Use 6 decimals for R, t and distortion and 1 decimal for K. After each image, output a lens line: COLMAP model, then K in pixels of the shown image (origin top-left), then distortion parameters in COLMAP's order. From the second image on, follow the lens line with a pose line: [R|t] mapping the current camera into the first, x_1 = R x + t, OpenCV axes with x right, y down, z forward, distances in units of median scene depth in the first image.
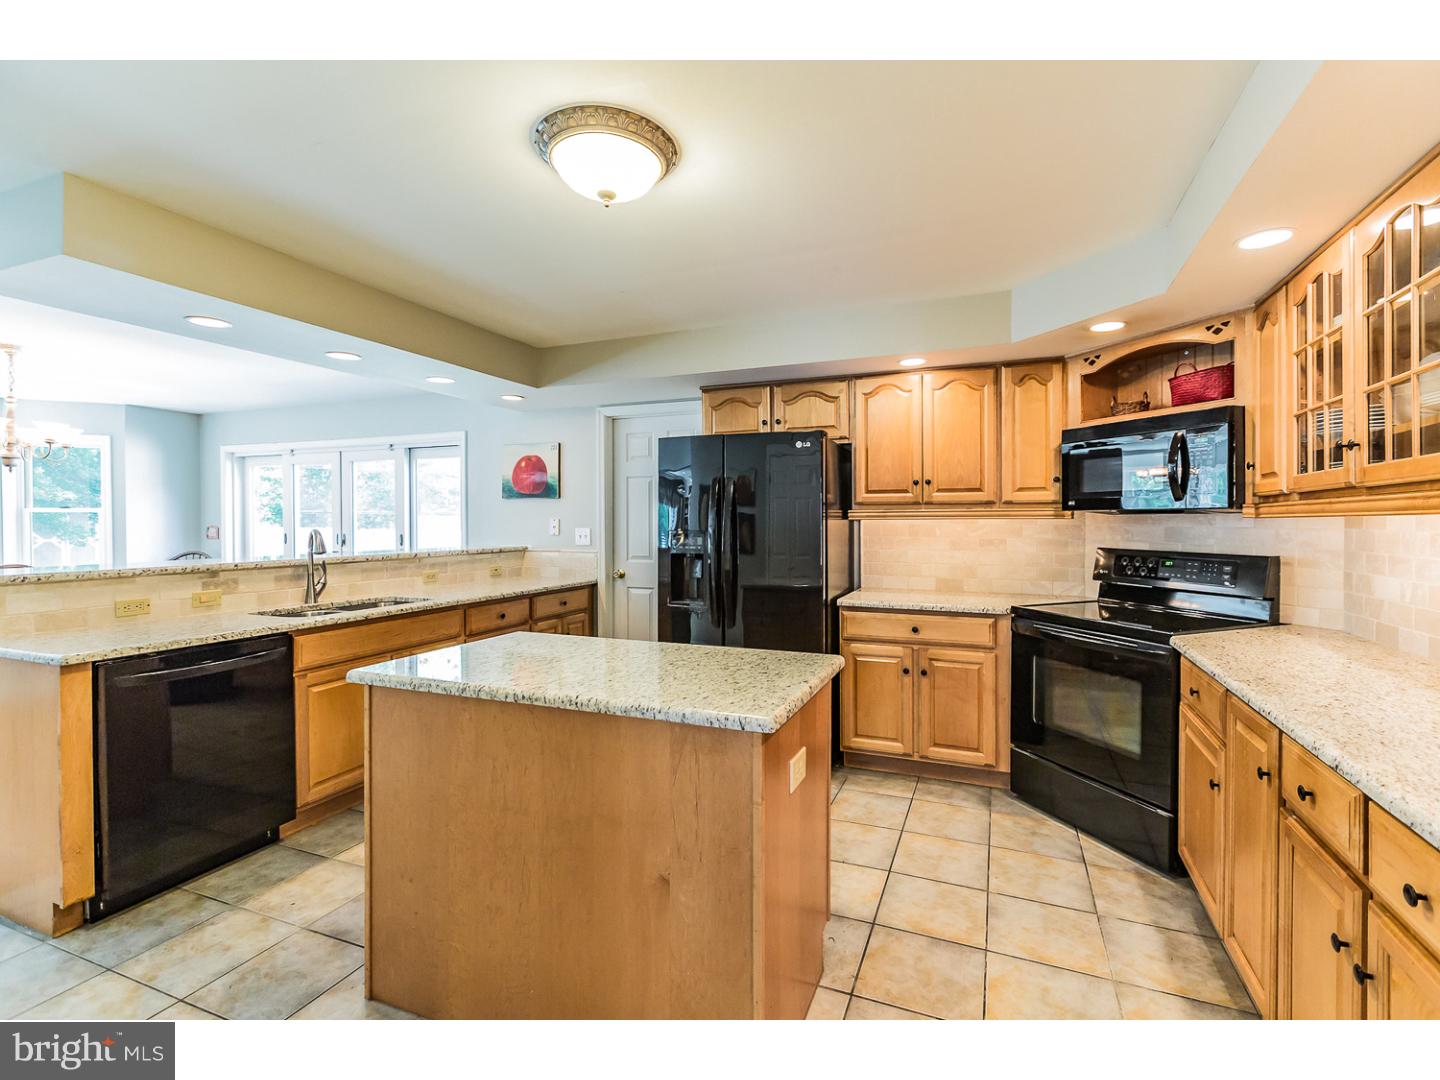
lens RADIAL K [[646.3, 0, 725.8], [0, 646.3, 526.7], [0, 0, 1]] dist [-0.001712, -0.000406]
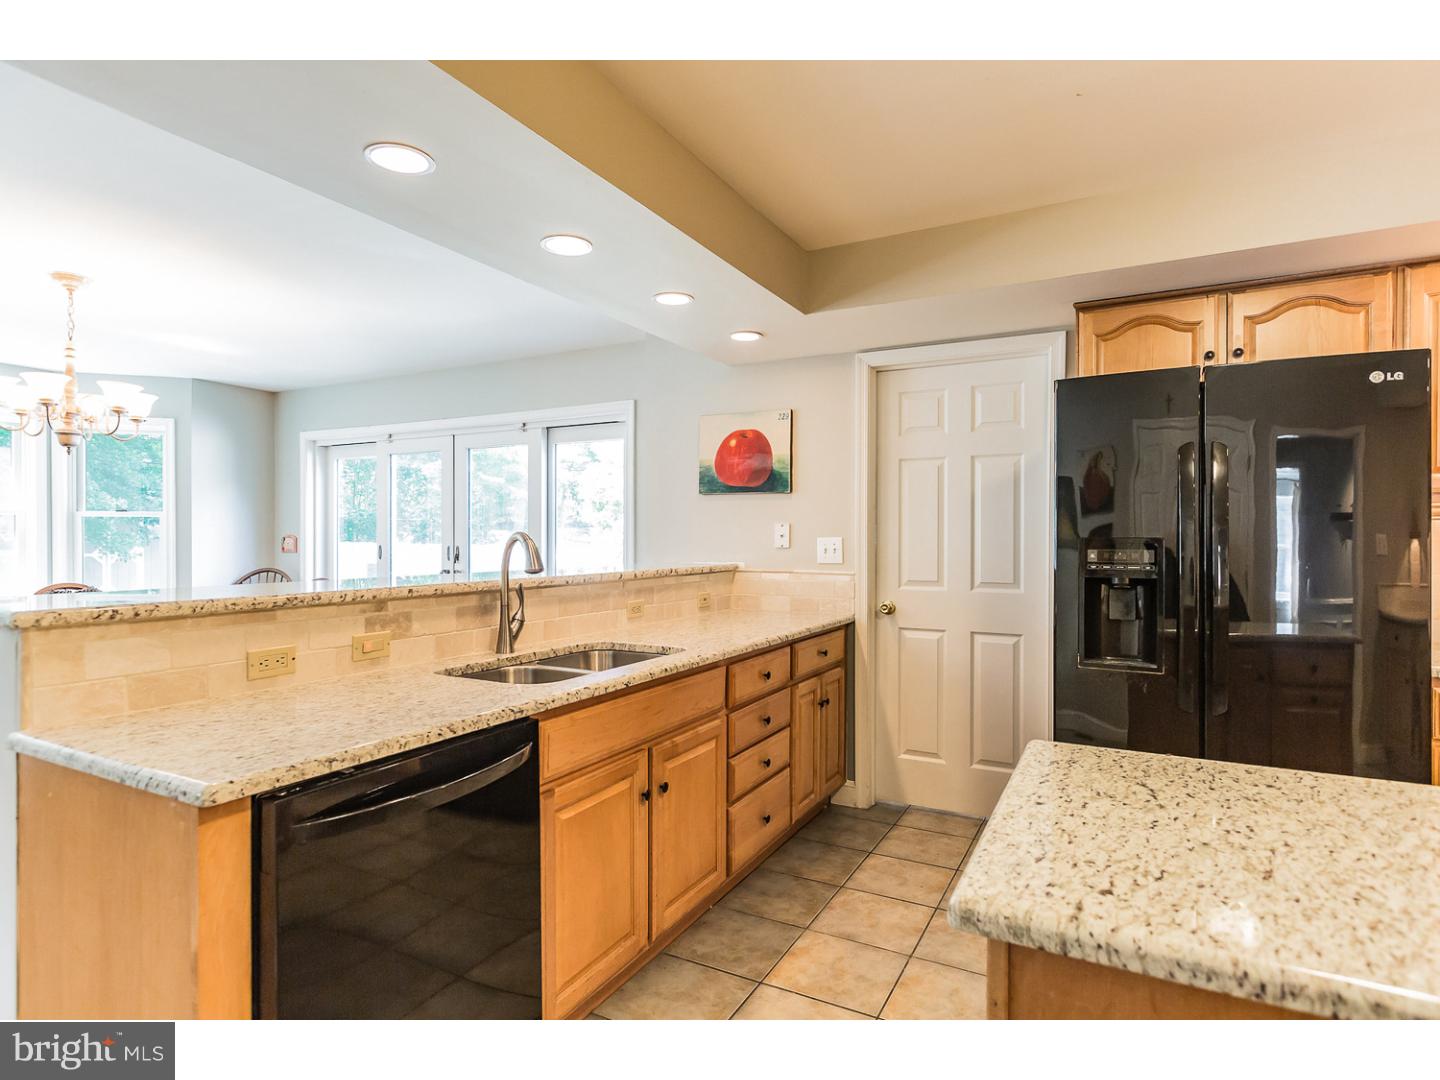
lens RADIAL K [[781.3, 0, 712.3], [0, 781.3, 539.5], [0, 0, 1]] dist [0.002843, -0.000350]
pose [[0.990941, 0.004000, -0.134237, -0.242963], [-0.004776, 0.999974, -0.005457, 0.009615], [0.134211, 0.006048, 0.990934, 0.200772]]
